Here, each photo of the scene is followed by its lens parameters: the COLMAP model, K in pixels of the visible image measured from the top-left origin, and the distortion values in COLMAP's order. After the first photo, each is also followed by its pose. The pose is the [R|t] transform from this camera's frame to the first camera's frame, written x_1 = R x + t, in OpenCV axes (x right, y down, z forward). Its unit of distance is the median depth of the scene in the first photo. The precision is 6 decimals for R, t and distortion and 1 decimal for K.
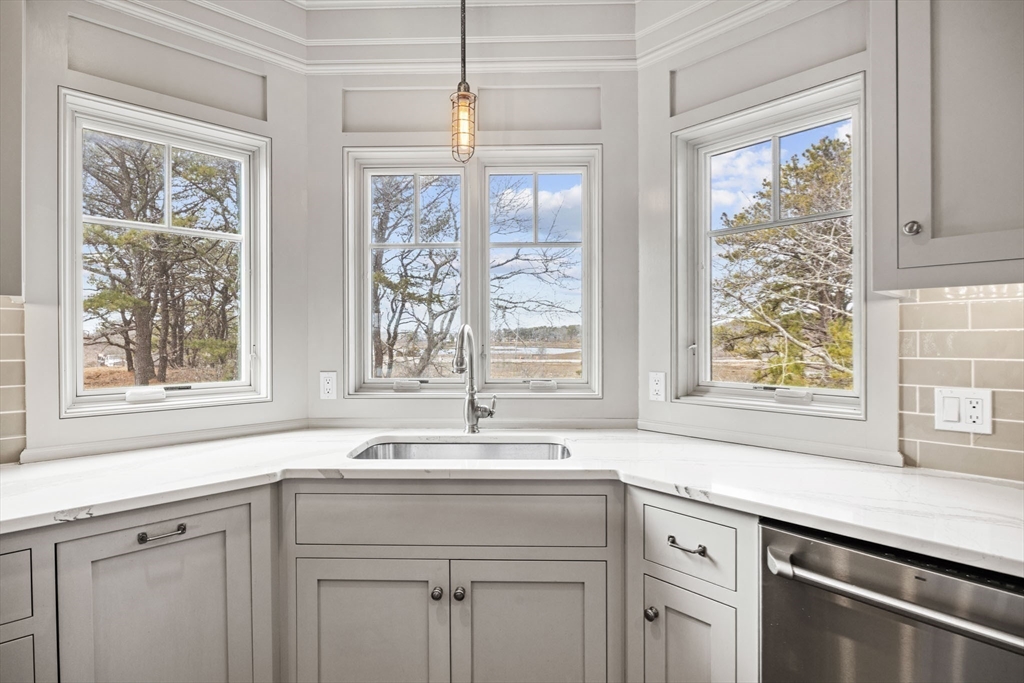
lens RADIAL K [[523.6, 0, 513.7], [0, 523.6, 339.1], [0, 0, 1]] dist [-0.004145, -0.000690]
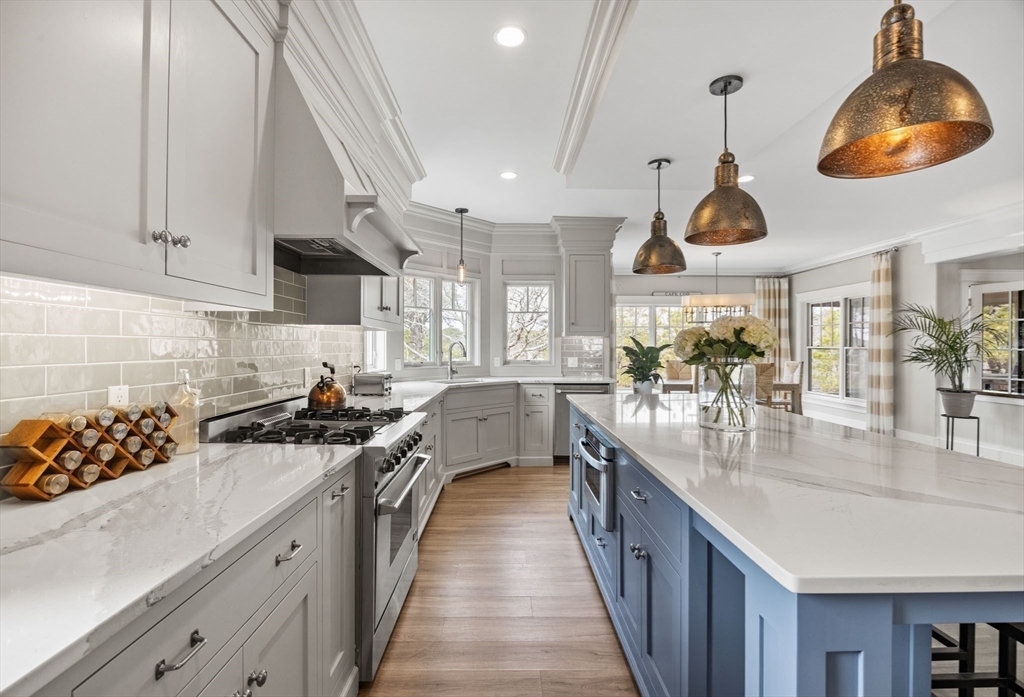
lens RADIAL K [[477.2, 0, 510.2], [0, 477.2, 347.4], [0, 0, 1]] dist [0.001964, 0.000189]
pose [[0.672291, -0.001075, 0.740287, -0.195972], [-0.003805, 0.999981, 0.004908, -0.000815], [-0.740278, -0.006116, 0.672274, -0.104941]]
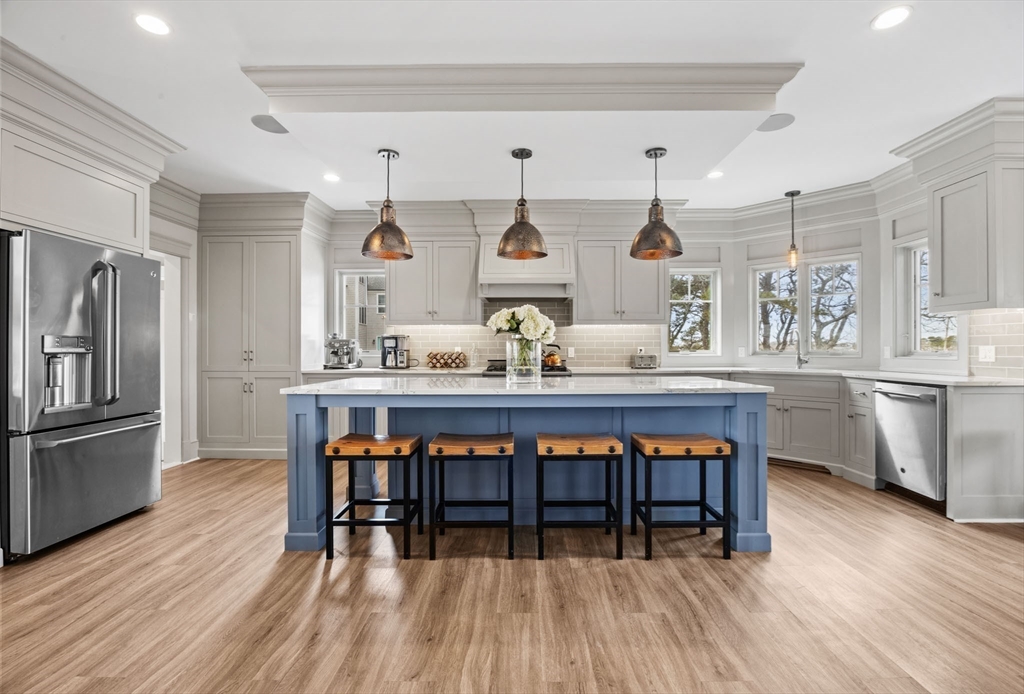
lens RADIAL K [[460.3, 0, 510.1], [0, 460.3, 350.4], [0, 0, 1]] dist [-0.018488, -0.000556]
pose [[0.717786, 0.001270, -0.696263, 0.054094], [0.000078, 0.999998, 0.001905, 0.008674], [0.696264, -0.001422, 0.717784, -0.189425]]
